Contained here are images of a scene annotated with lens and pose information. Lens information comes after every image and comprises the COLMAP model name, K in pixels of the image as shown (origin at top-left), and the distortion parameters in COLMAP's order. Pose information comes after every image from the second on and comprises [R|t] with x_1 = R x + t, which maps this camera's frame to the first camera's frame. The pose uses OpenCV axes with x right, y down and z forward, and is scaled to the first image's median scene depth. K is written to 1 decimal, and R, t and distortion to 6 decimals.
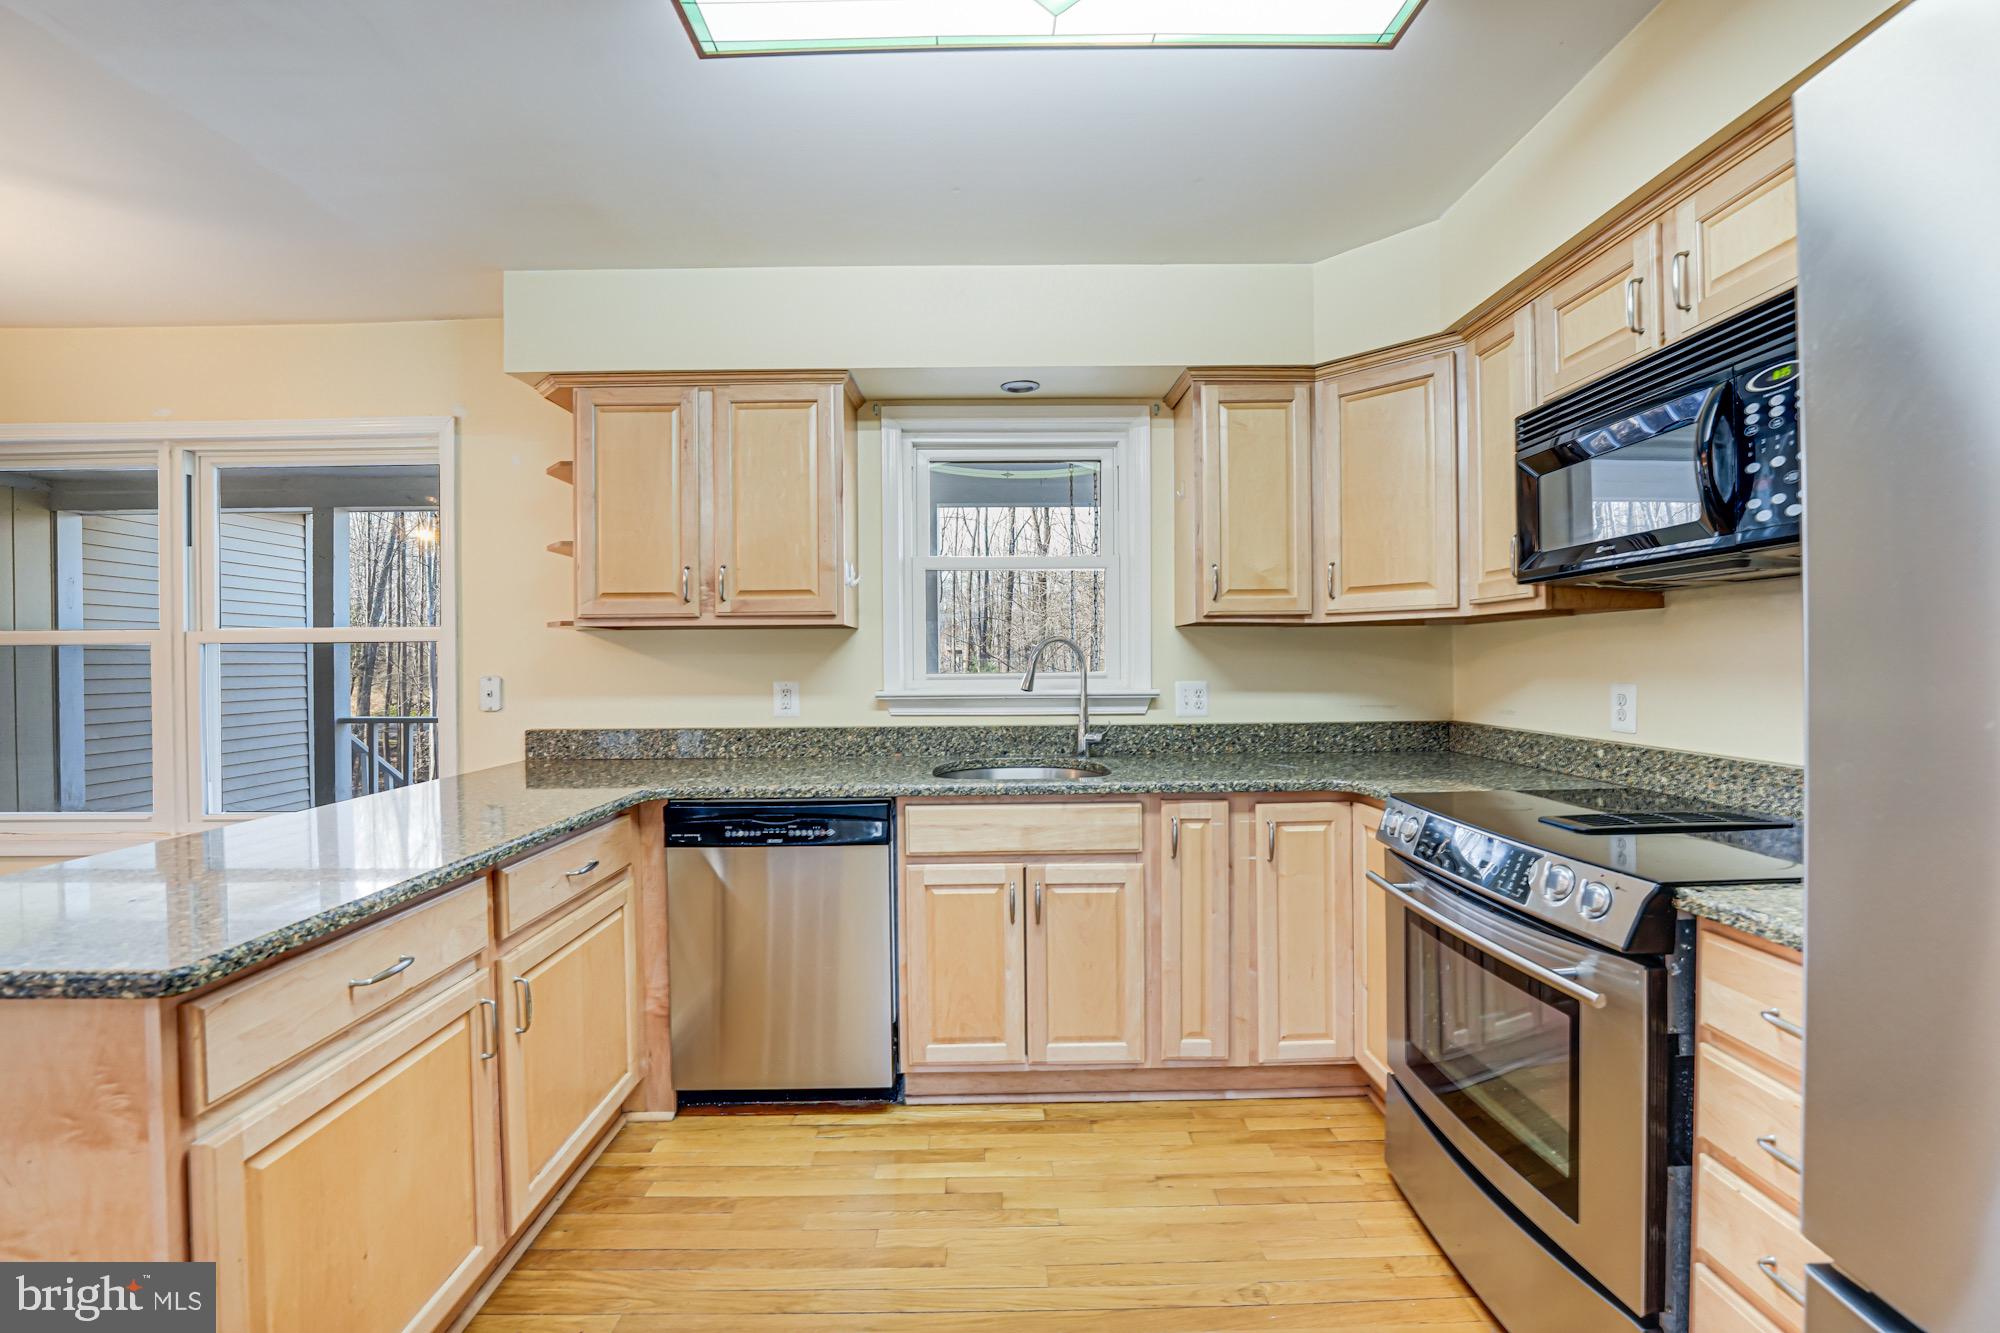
lens RADIAL K [[812.5, 0, 998.0], [0, 812.5, 667.5], [0, 0, 1]] dist [-0.027776, 0.003338]
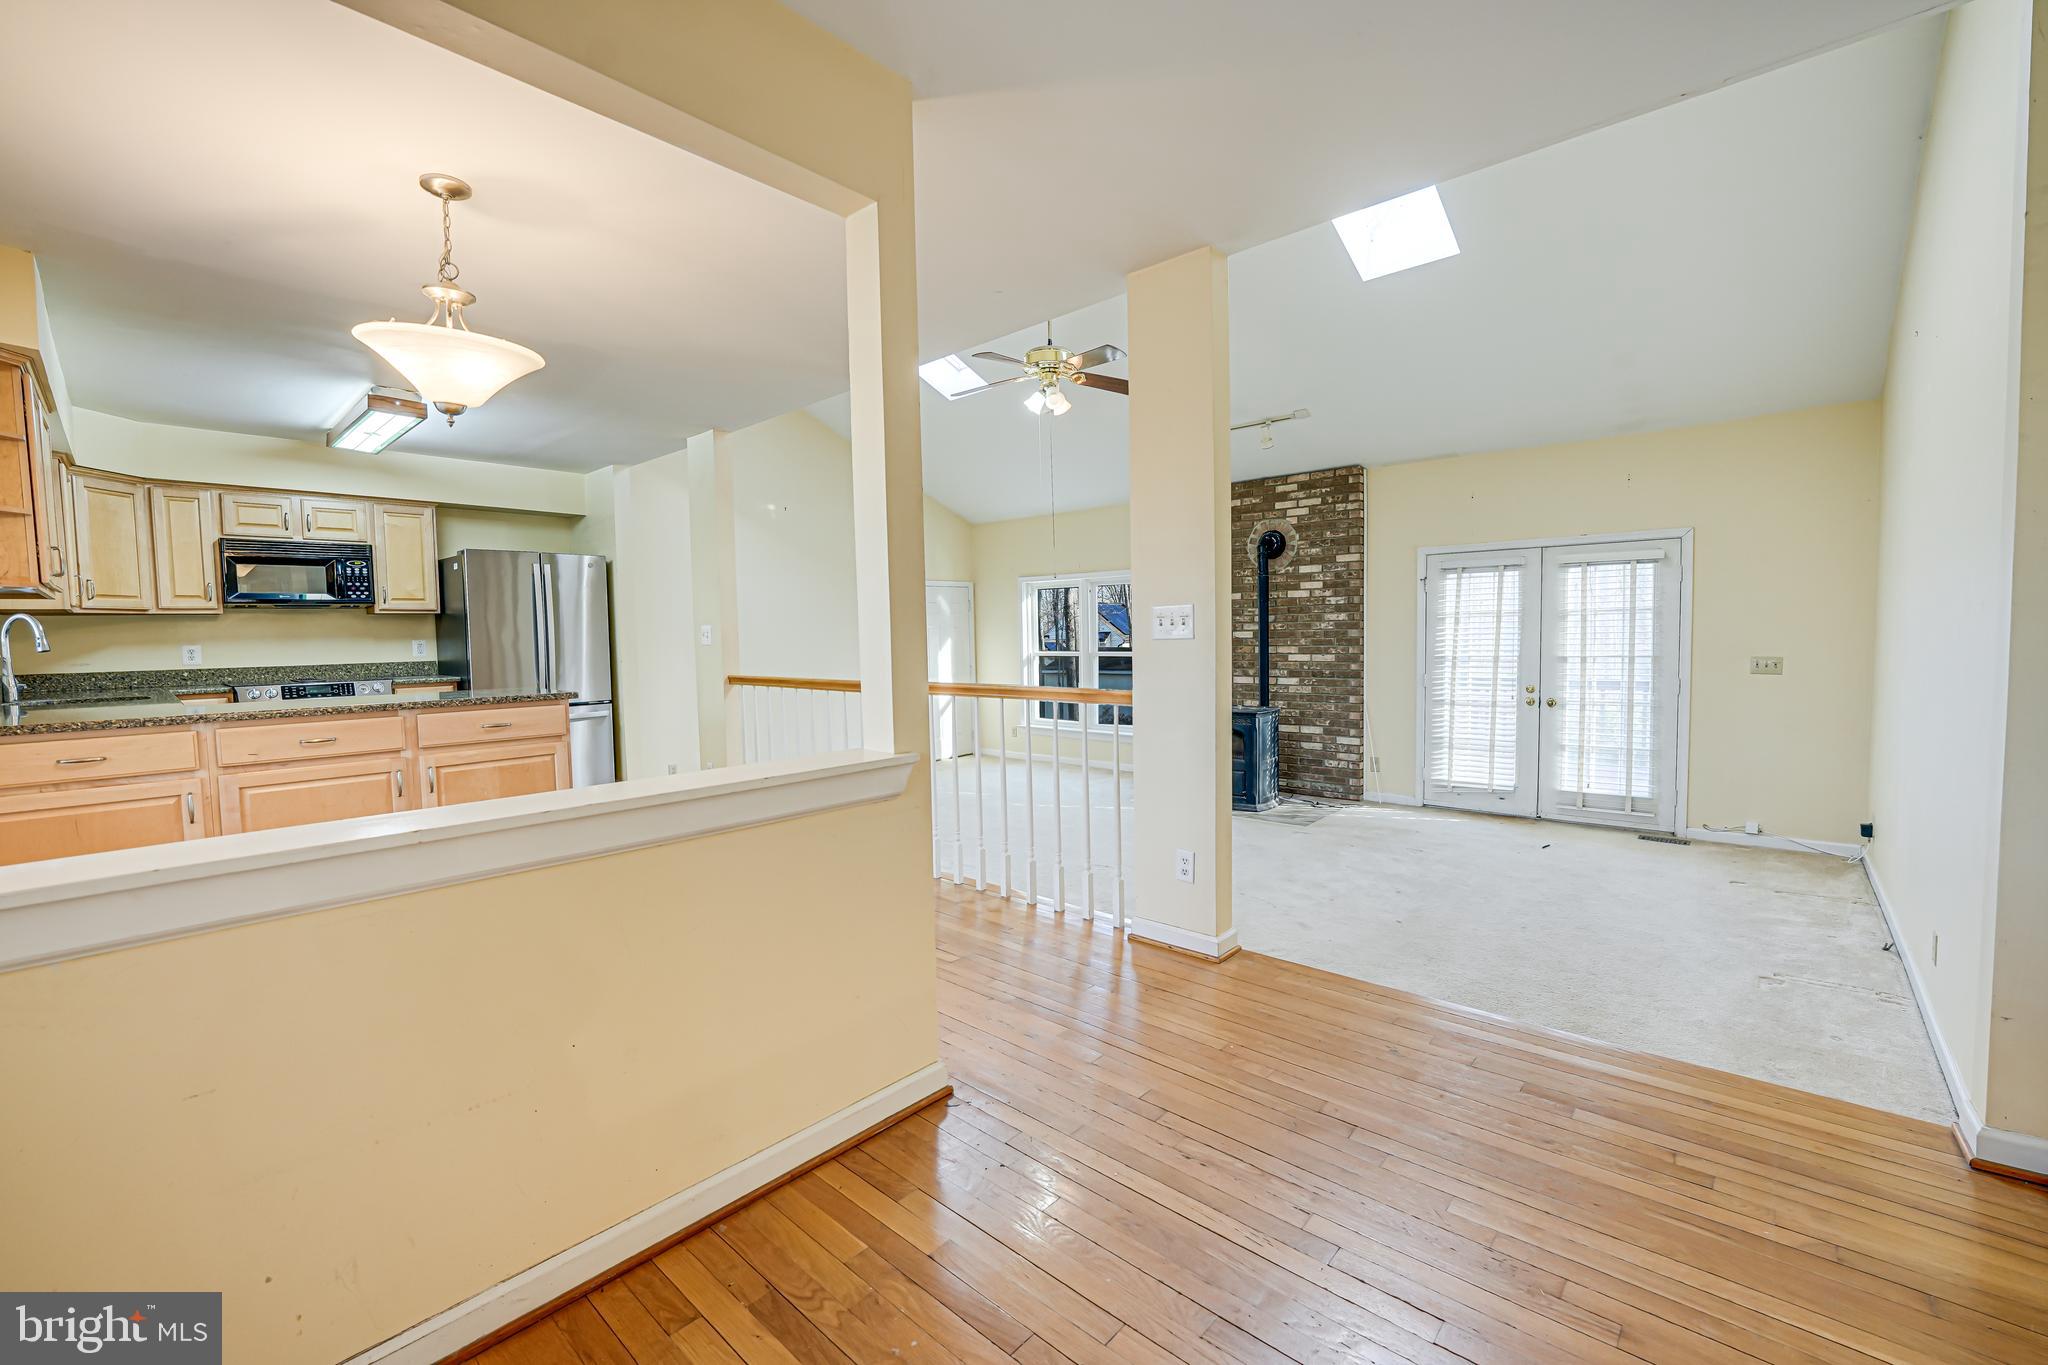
lens RADIAL K [[832.0, 0, 1024.7], [0, 832.0, 677.5], [0, 0, 1]] dist [-0.027776, 0.003338]
pose [[-0.735248, -0.014274, 0.677647, -2.249325], [0.032589, 0.997877, 0.056378, 0.051527], [-0.677014, 0.063536, -0.733223, 0.892667]]
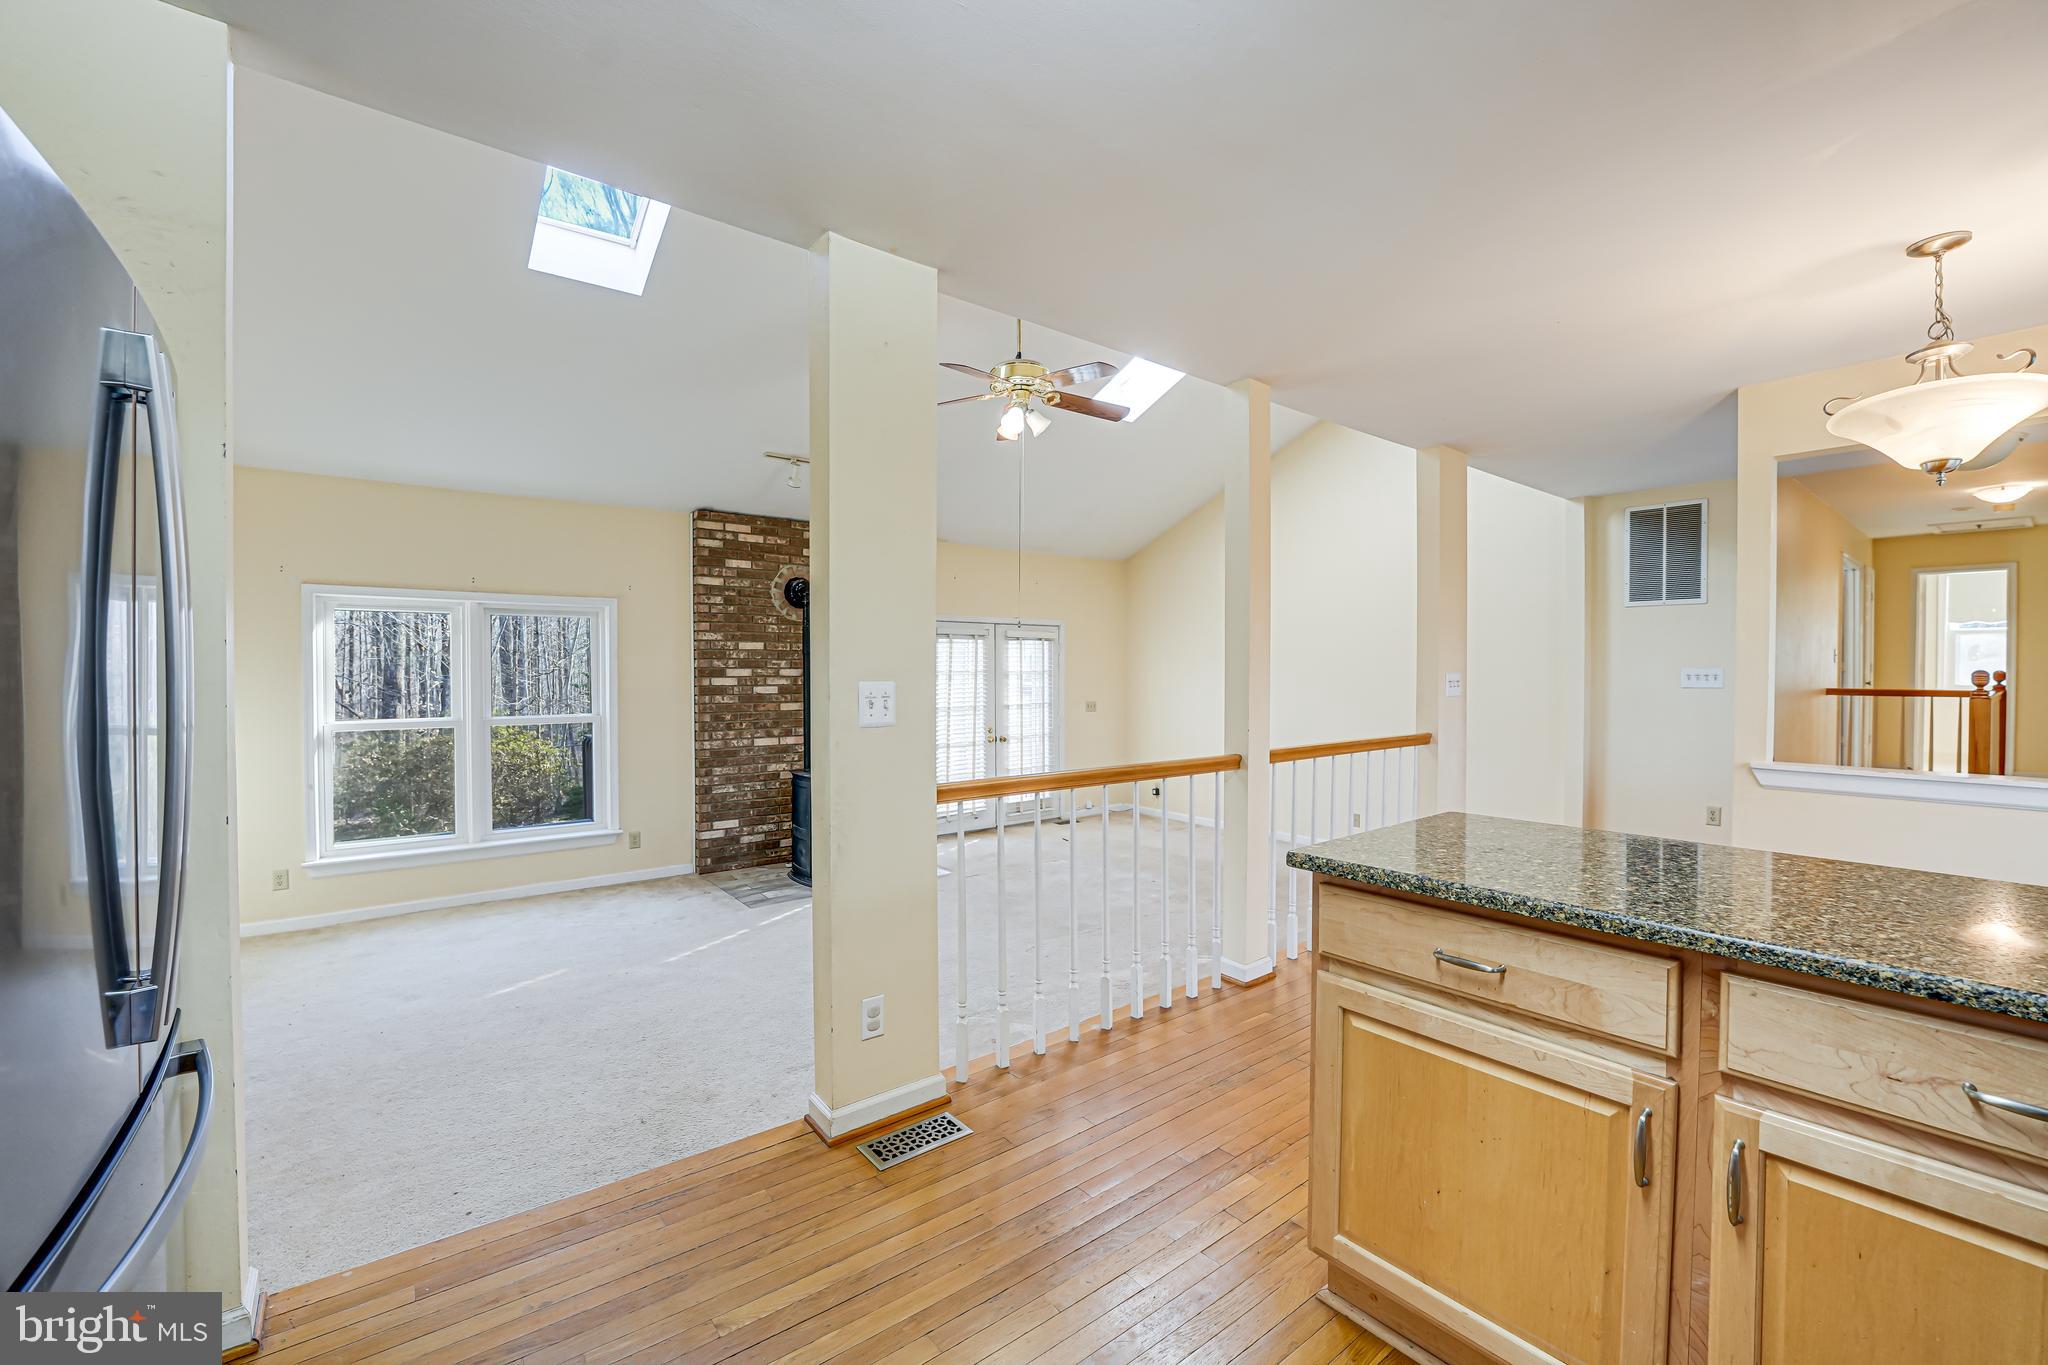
lens RADIAL K [[832.0, 0, 1021.0], [0, 832.0, 676.2], [0, 0, 1]] dist [-0.027776, 0.003338]
pose [[-0.793419, 0.014616, -0.608500, 0.181748], [0.000233, 0.999719, 0.023709, -0.014731], [0.608676, 0.018669, -0.793199, 0.721608]]
